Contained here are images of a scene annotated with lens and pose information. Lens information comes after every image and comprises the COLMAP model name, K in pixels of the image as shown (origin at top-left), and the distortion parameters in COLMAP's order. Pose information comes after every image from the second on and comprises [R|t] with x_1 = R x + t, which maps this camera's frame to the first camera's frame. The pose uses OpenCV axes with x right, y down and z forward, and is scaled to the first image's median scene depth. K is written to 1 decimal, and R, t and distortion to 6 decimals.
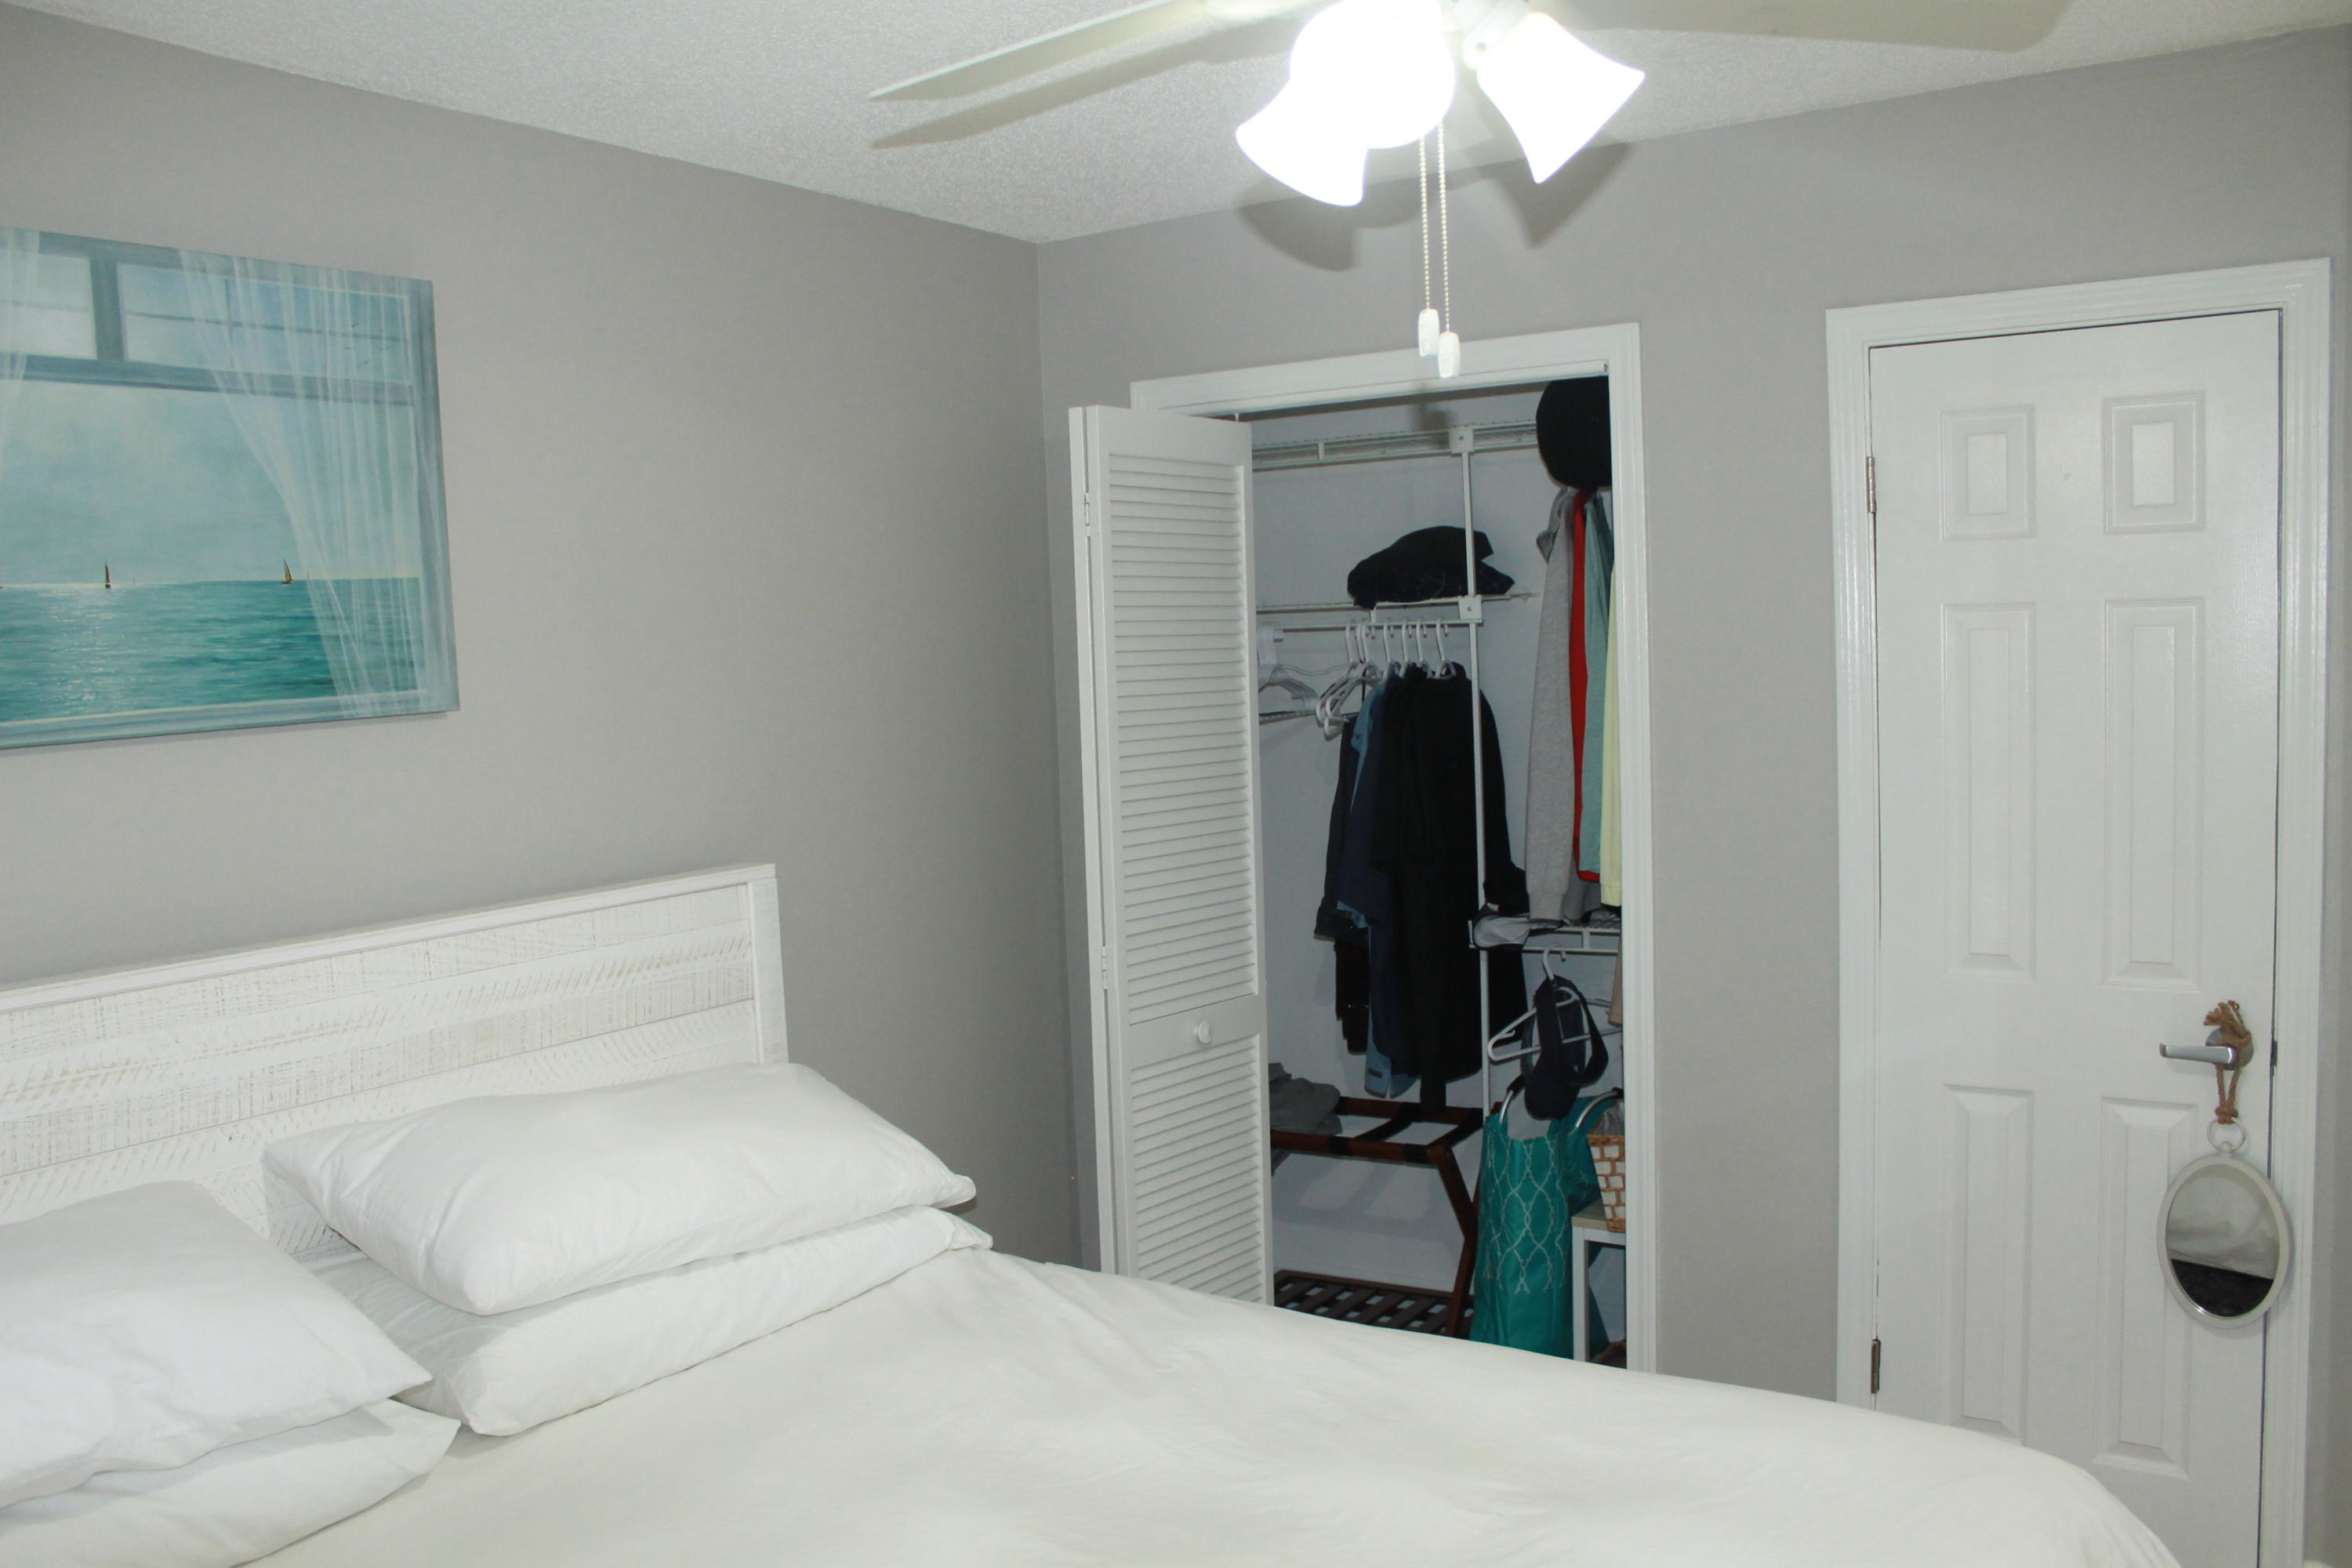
lens RADIAL K [[1977.5, 0, 1180.5], [0, 1977.5, 794.0], [0, 0, 1]] dist [-0.149496, 0.122998]
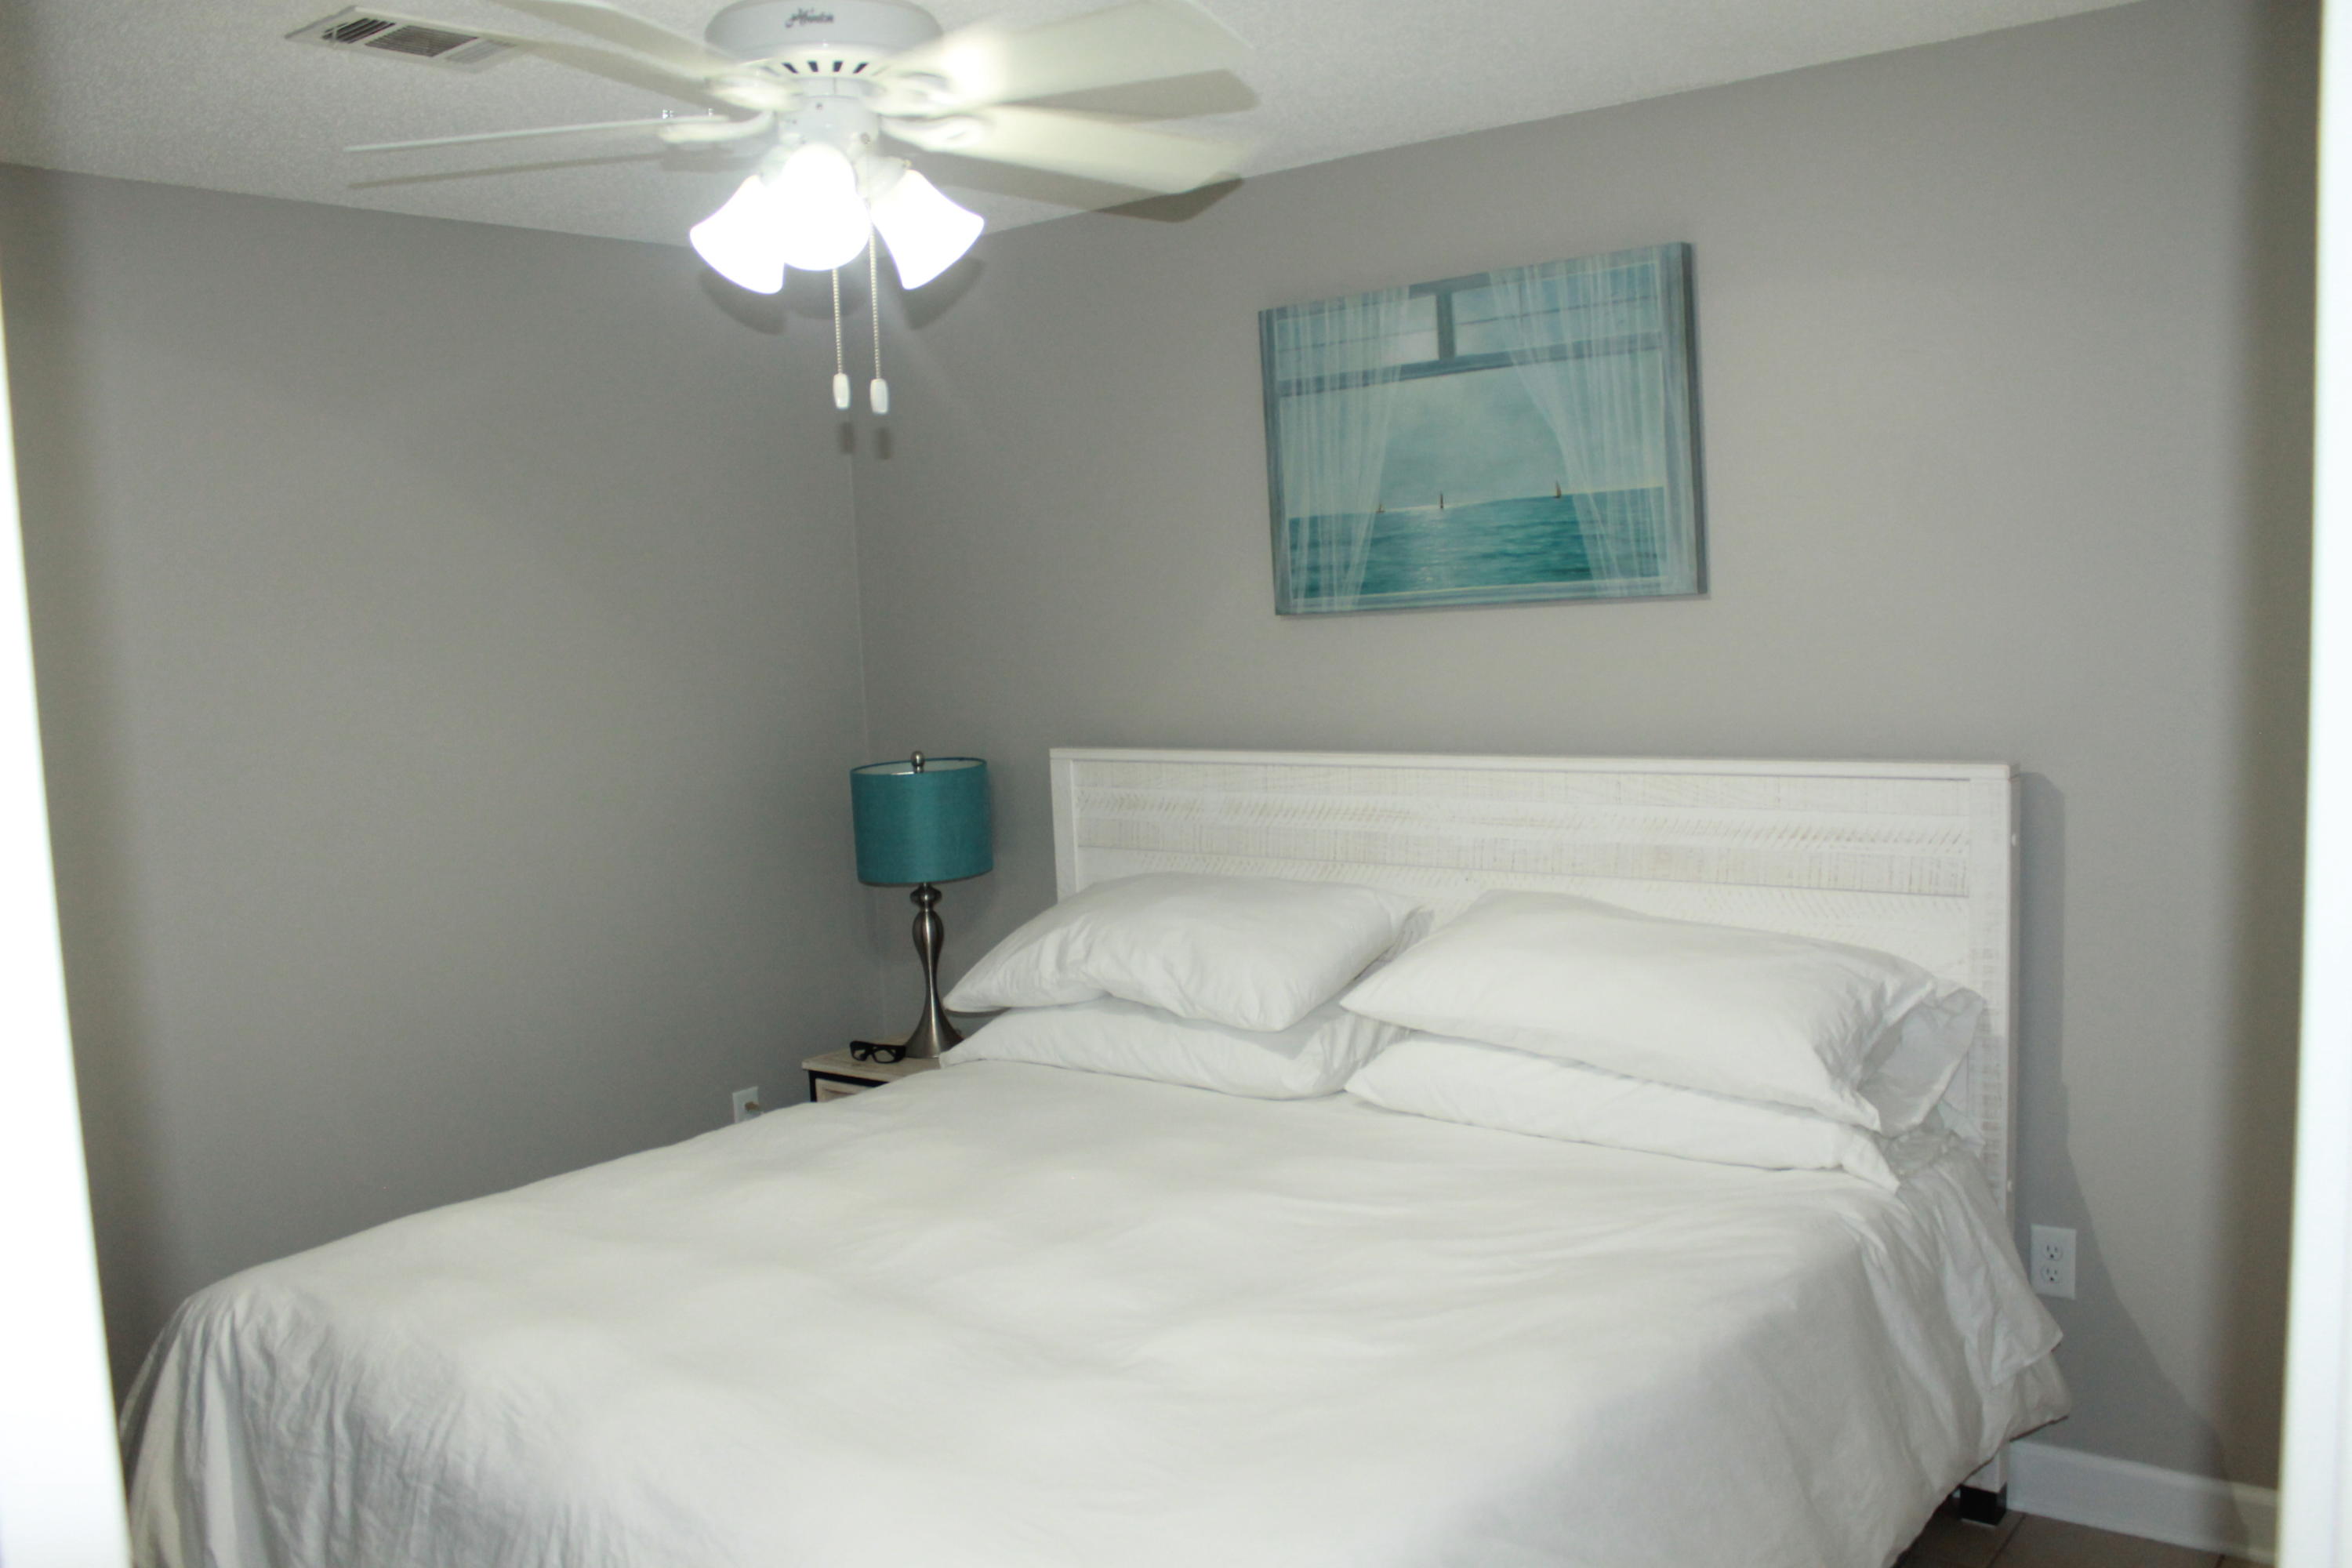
lens RADIAL K [[1977.5, 0, 1176.5], [0, 1977.5, 781.5], [0, 0, 1]] dist [-0.149496, 0.122998]
pose [[-0.108351, 0.140643, -0.984114, 0.953440], [-0.025863, 0.989208, 0.144219, -0.102444], [0.993776, 0.041079, -0.103544, 0.868642]]
